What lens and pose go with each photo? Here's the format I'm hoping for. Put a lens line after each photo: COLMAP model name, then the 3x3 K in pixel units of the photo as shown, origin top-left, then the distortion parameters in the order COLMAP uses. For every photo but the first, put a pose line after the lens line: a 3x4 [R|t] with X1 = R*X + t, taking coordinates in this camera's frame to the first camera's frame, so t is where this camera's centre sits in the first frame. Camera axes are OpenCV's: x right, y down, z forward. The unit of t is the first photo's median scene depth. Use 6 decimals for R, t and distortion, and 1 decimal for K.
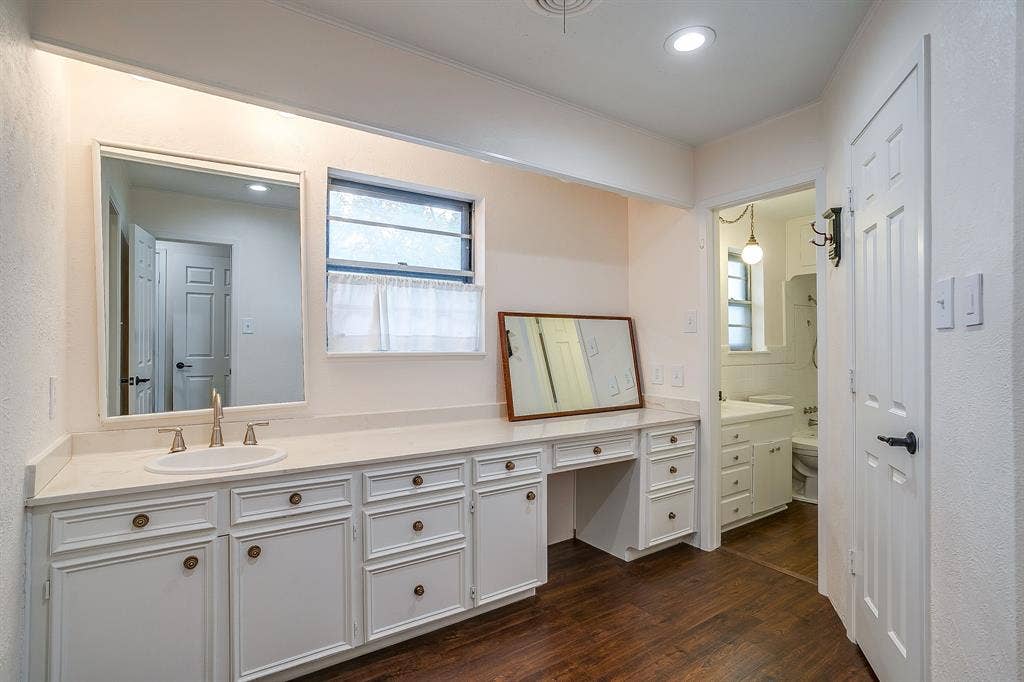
lens RADIAL K [[494.9, 0, 507.8], [0, 494.9, 338.6], [0, 0, 1]] dist [-0.060125, 0.035930]
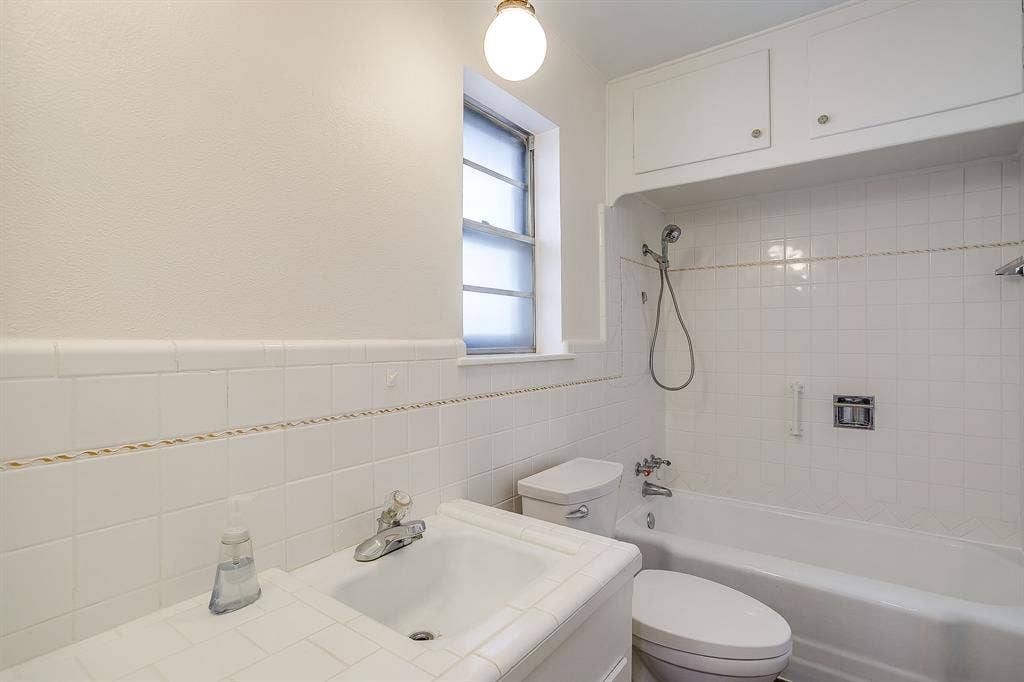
lens RADIAL K [[494.9, 0, 507.8], [0, 494.9, 338.6], [0, 0, 1]] dist [-0.060125, 0.035930]
pose [[0.942988, -0.006659, 0.332760, 0.333277], [0.003884, 0.999952, 0.009002, 0.008887], [-0.332804, -0.007196, 0.942969, 0.601854]]
